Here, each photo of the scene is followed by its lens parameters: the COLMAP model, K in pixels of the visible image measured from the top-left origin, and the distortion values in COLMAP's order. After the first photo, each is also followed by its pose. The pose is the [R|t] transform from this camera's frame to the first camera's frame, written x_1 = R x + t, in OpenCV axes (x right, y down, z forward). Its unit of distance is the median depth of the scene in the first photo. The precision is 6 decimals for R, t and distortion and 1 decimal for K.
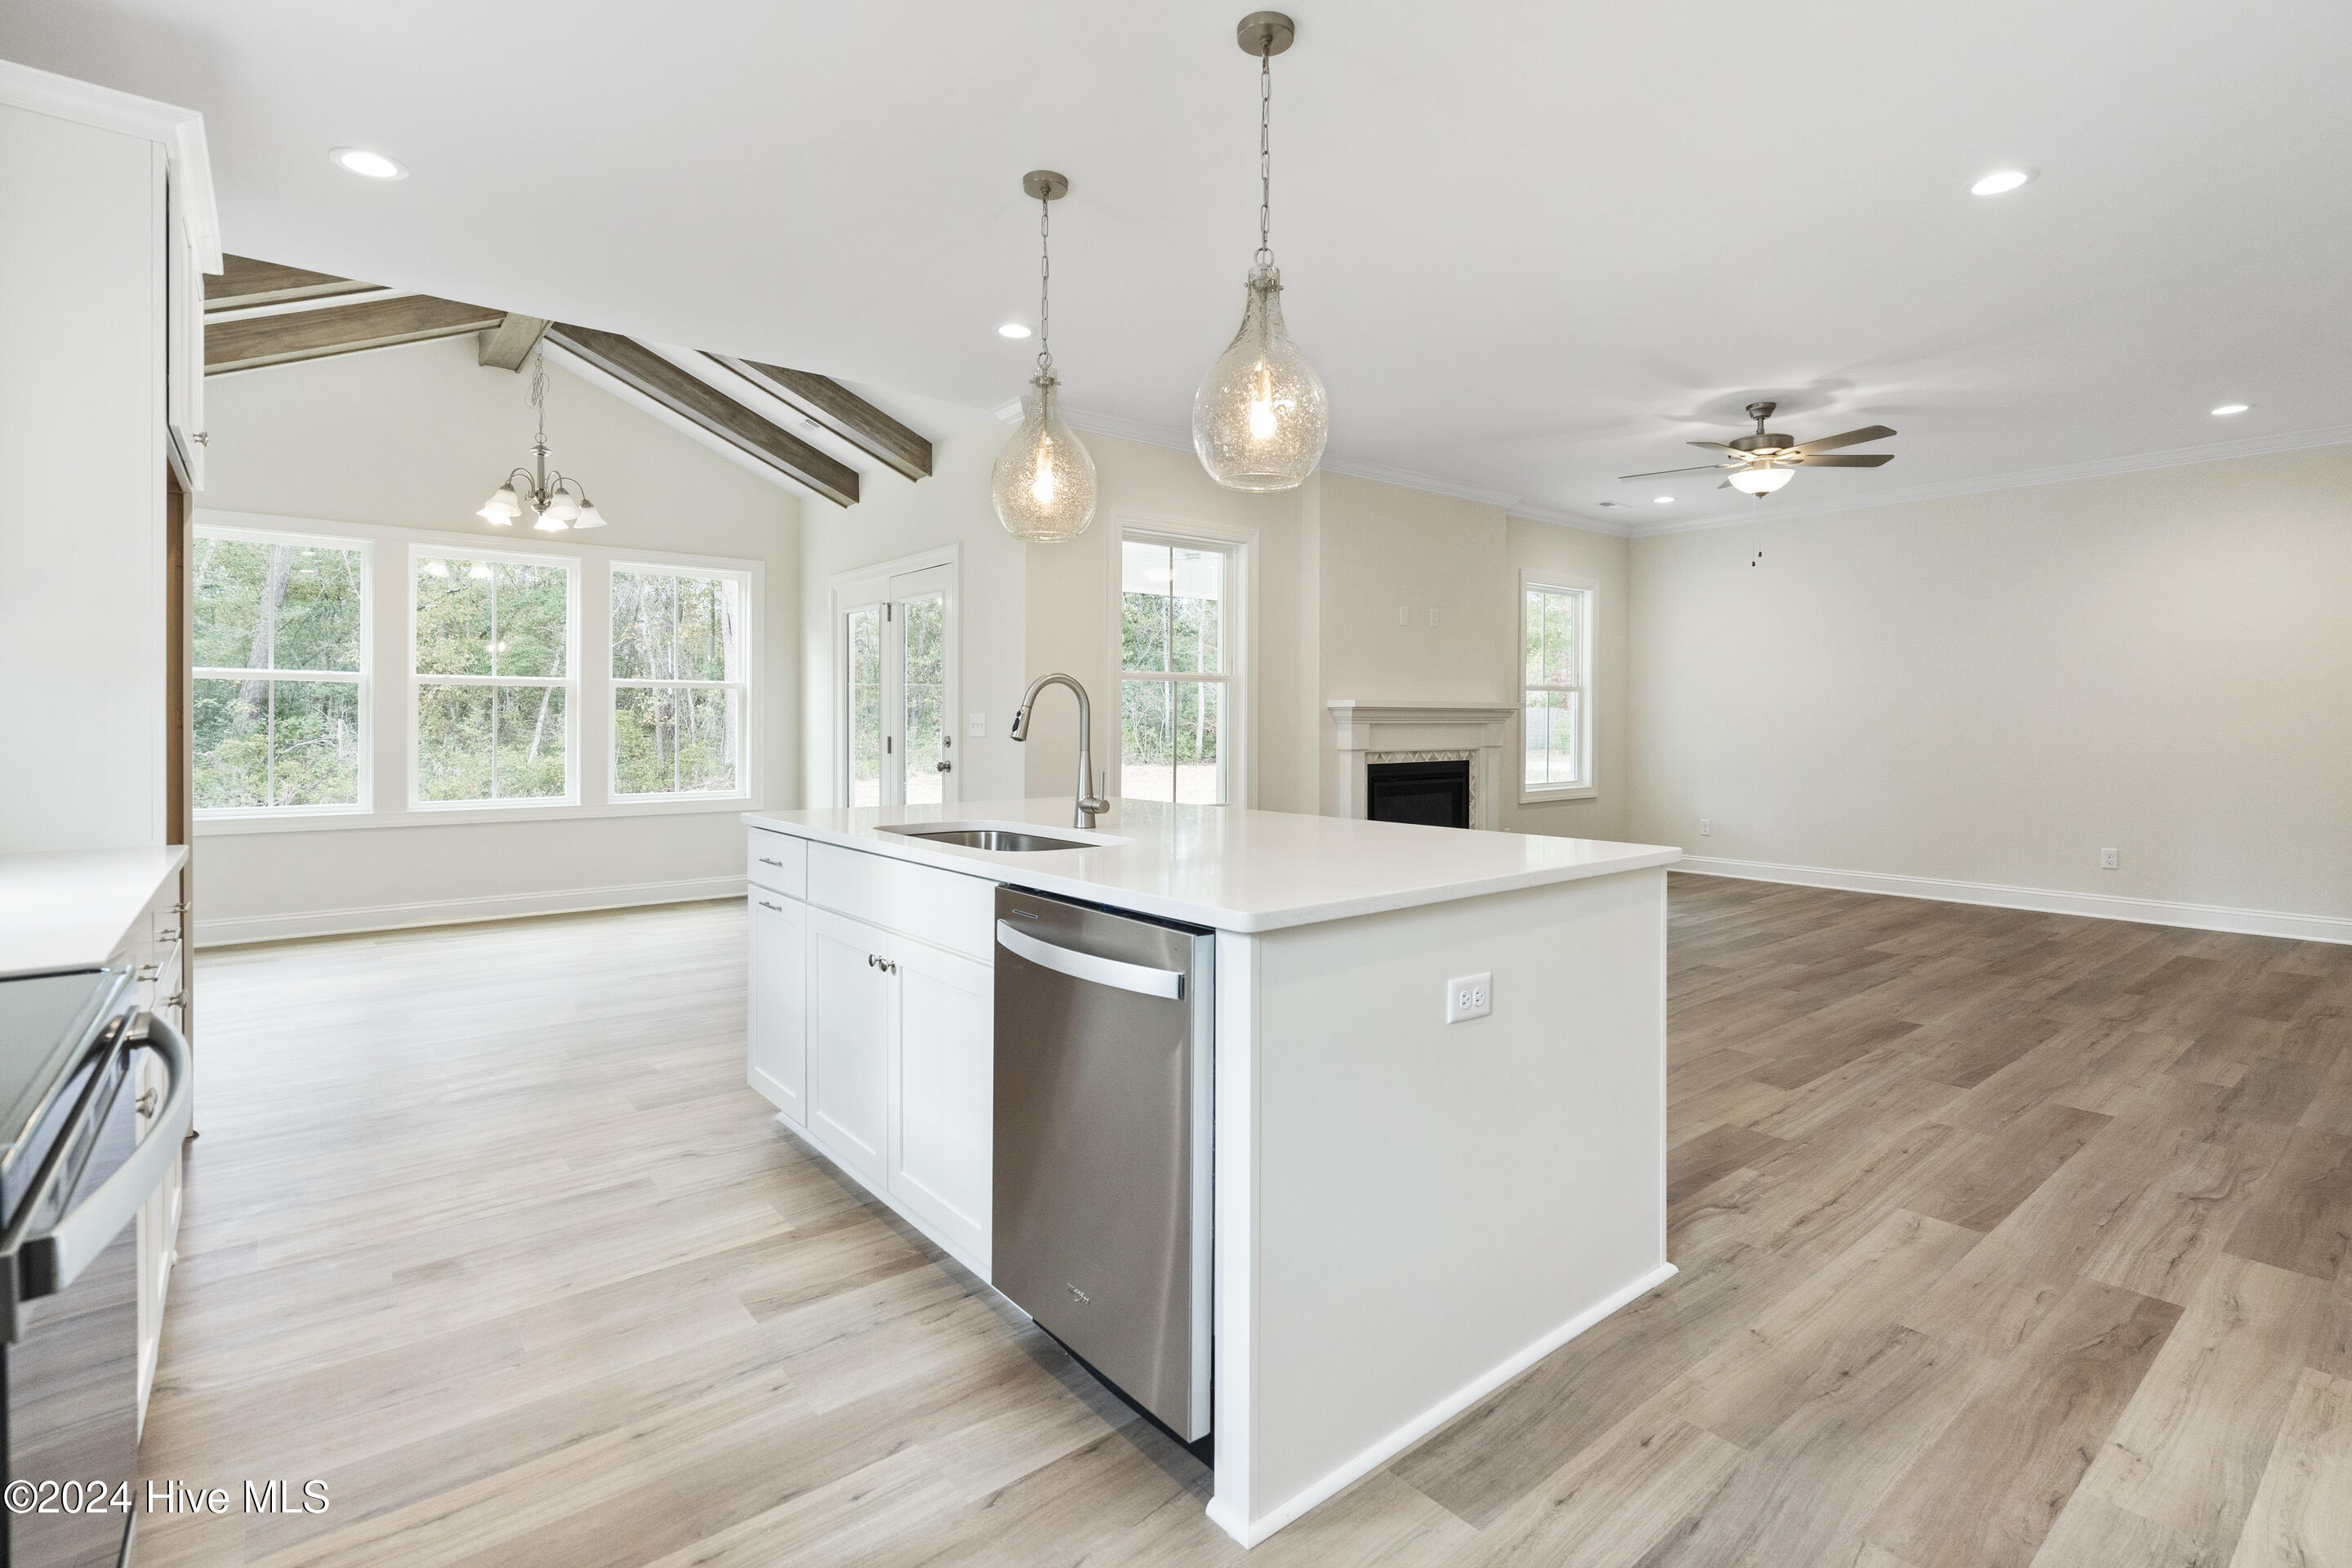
lens RADIAL K [[1105.3, 0, 1180.1], [0, 1105.3, 718.3], [0, 0, 1]] dist [0.000476, 0.000455]
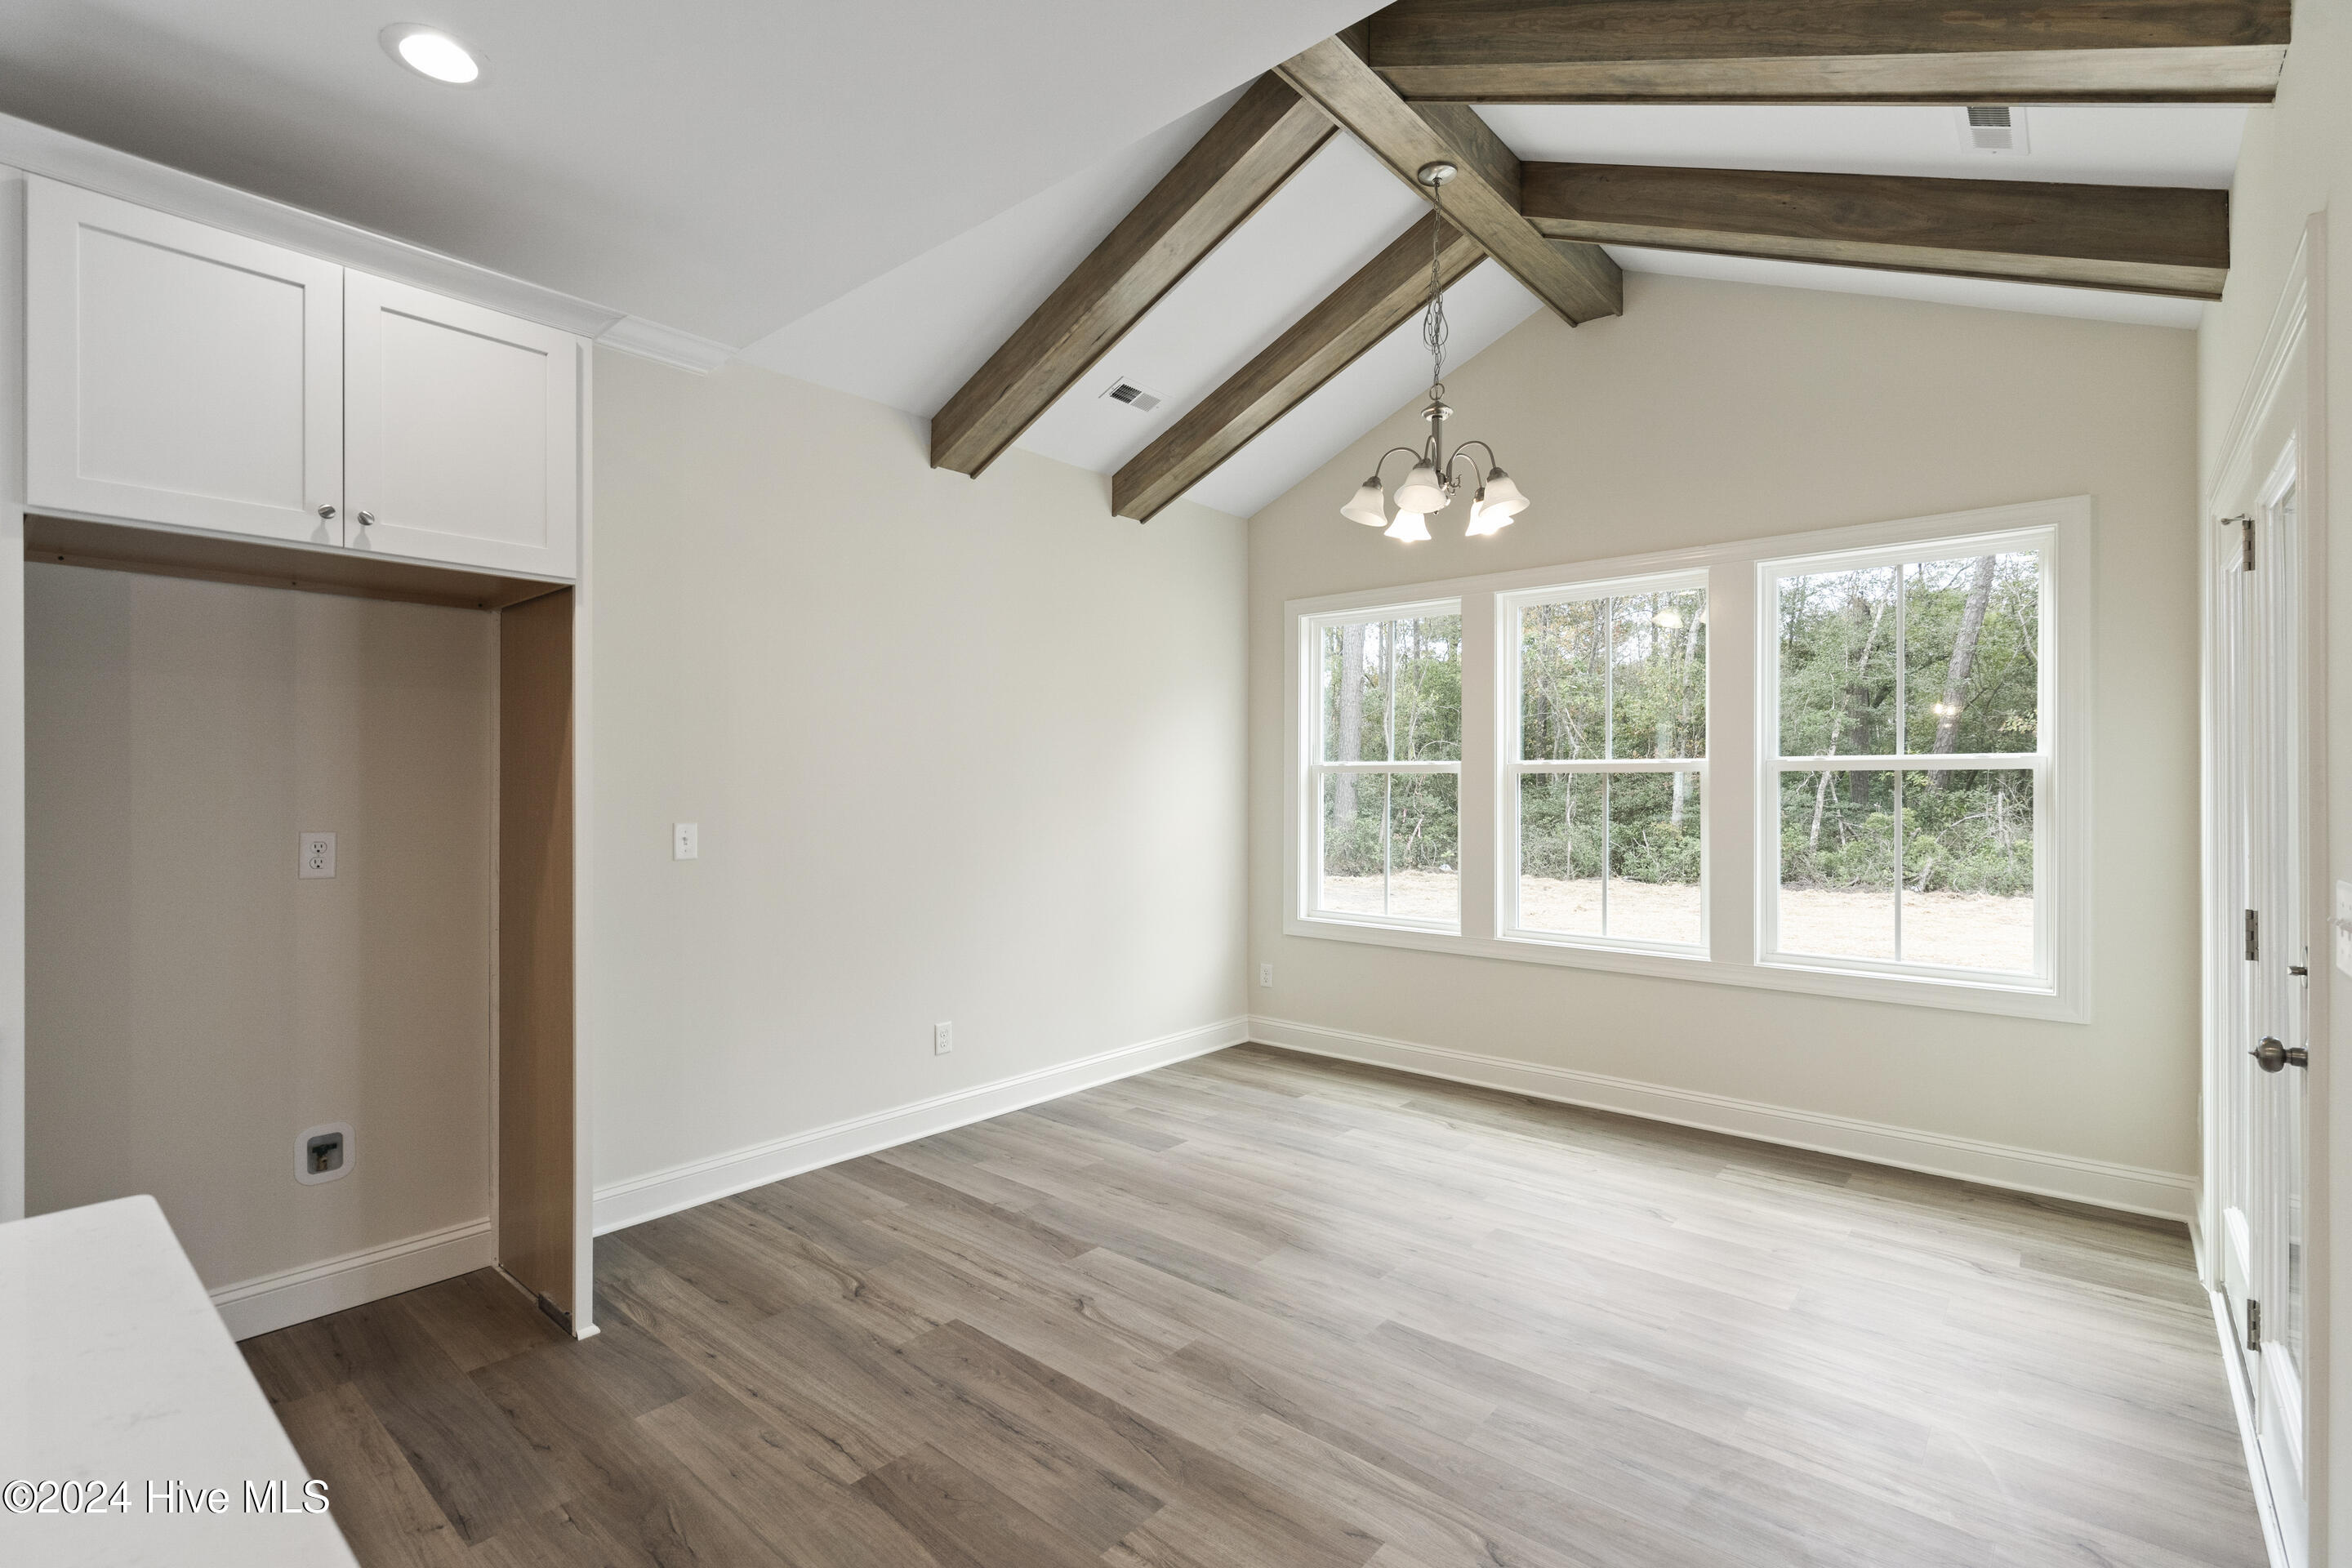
lens RADIAL K [[1070.9, 0, 1176.0], [0, 1070.9, 784.0], [0, 0, 1]] dist [-0.002592, 0.000035]
pose [[0.176785, -0.003196, -0.984244, -0.000044], [0.002685, 0.999993, -0.002765, -0.023861], [0.984246, -0.002154, 0.176792, 0.666277]]
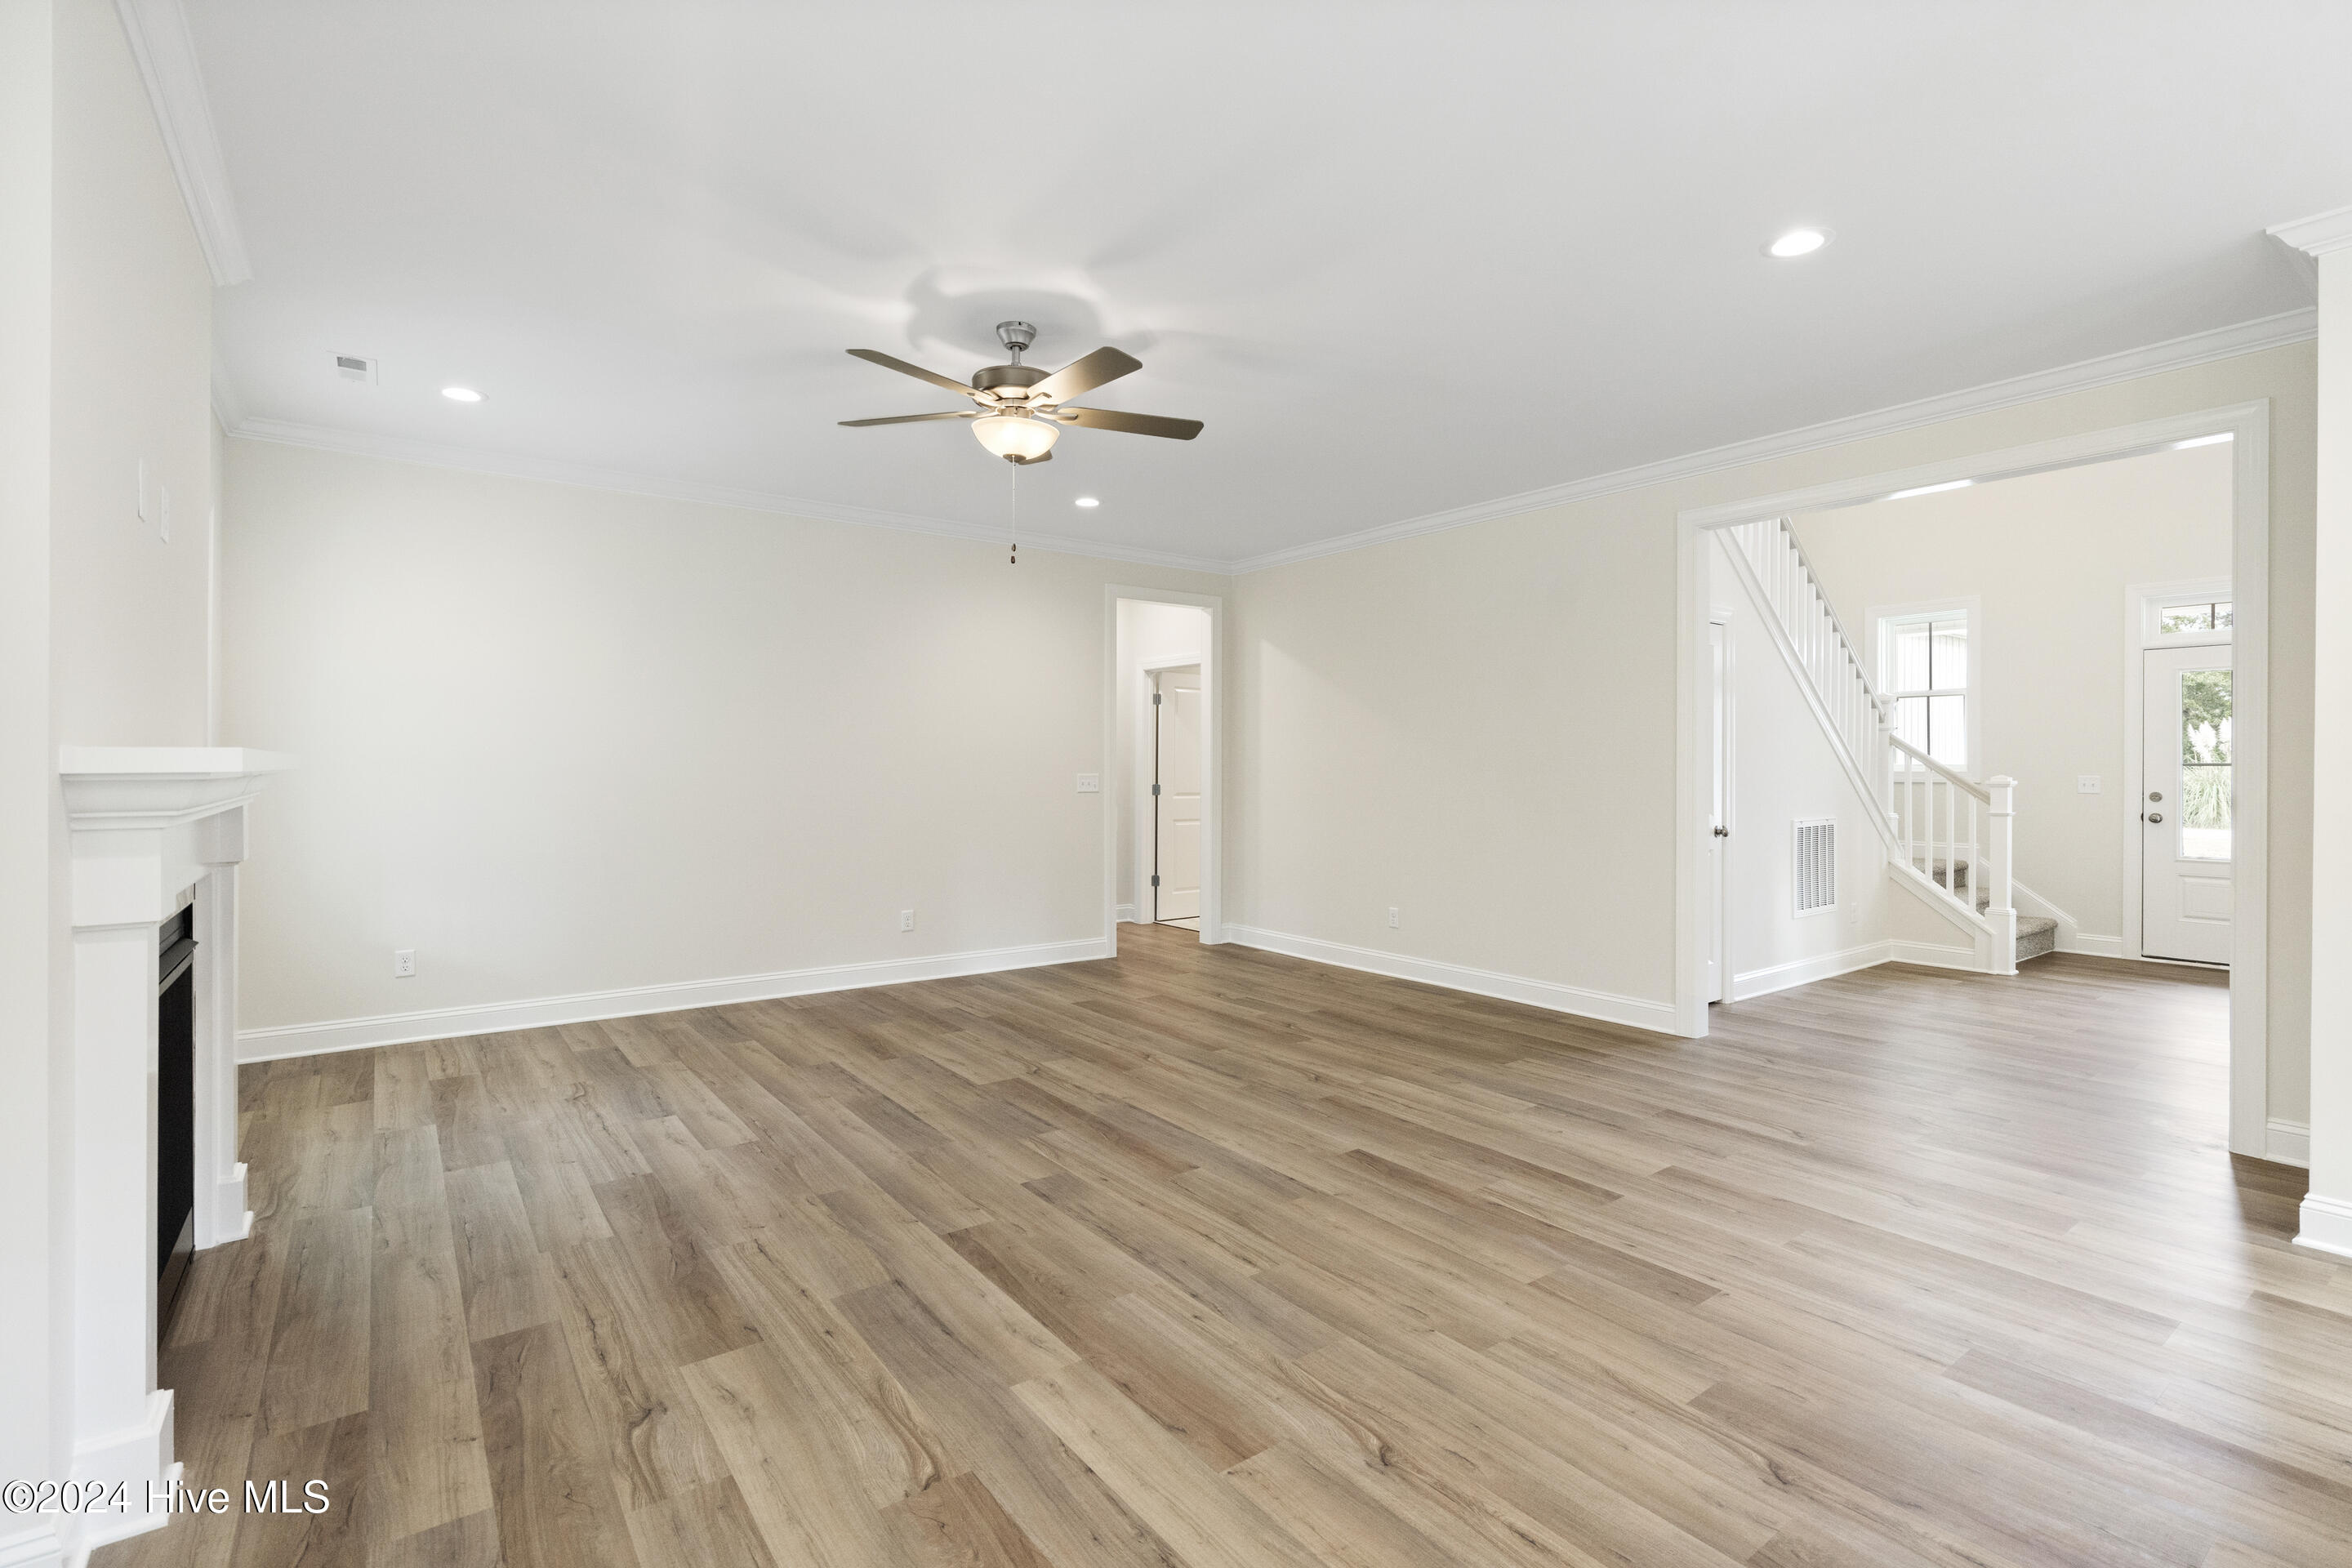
lens RADIAL K [[1076.9, 0, 1173.8], [0, 1076.9, 767.1], [0, 0, 1]] dist [-0.003131, -0.000063]
pose [[0.045788, -0.002490, 0.998948, -0.115619], [-0.003746, 0.999989, 0.002665, -0.013824], [-0.998944, -0.003864, 0.045778, 0.771890]]
